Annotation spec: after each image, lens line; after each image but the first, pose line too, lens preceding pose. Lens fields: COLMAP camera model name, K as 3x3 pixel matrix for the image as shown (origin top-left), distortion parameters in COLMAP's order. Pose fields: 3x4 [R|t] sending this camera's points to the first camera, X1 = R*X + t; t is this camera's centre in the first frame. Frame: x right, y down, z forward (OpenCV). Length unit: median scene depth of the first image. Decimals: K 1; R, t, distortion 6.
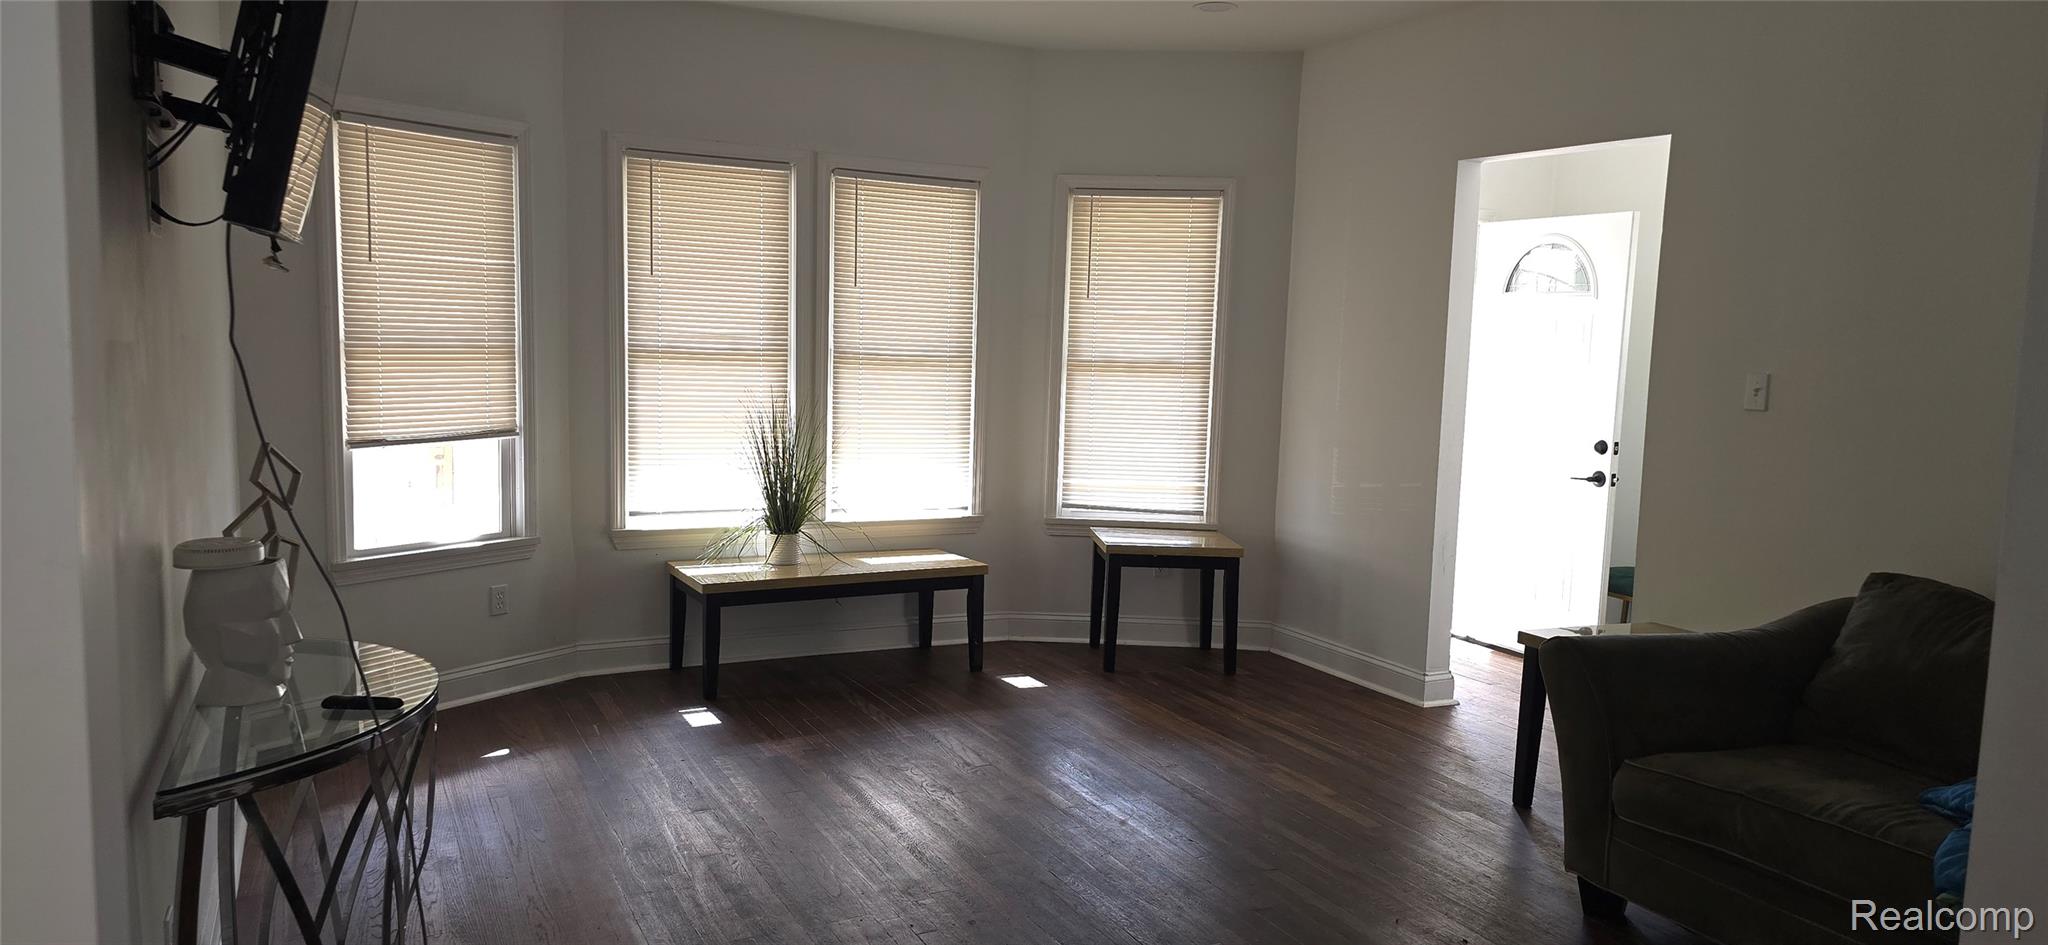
lens RADIAL K [[1362.3, 0, 1027.4], [0, 1362.3, 481.2], [0, 0, 1]] dist [0.032163, -0.019901]
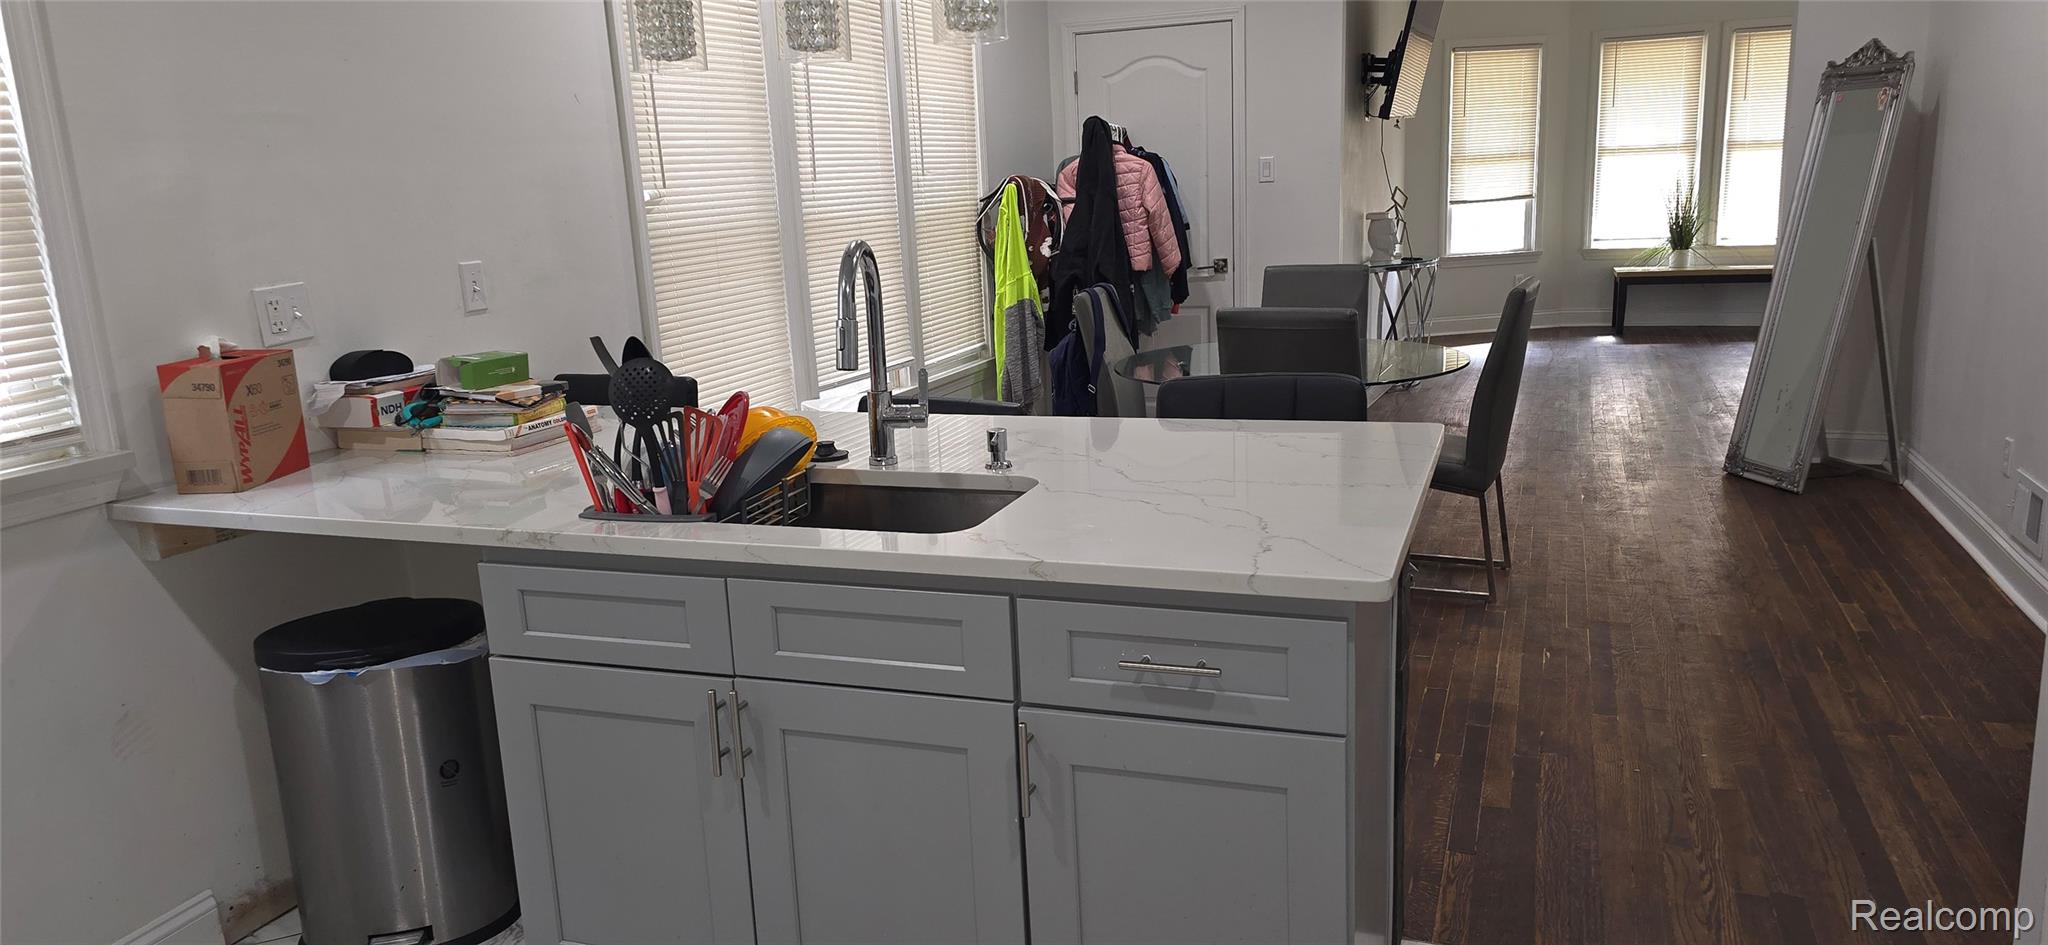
lens RADIAL K [[1362.3, 0, 1021.1], [0, 1362.3, 474.3], [0, 0, 1]] dist [0.032163, -0.019901]
pose [[0.665522, 0.099380, -0.739732, 0.628905], [-0.015003, 0.992677, 0.119864, 0.133938], [0.746227, -0.068674, 0.662140, -0.879091]]
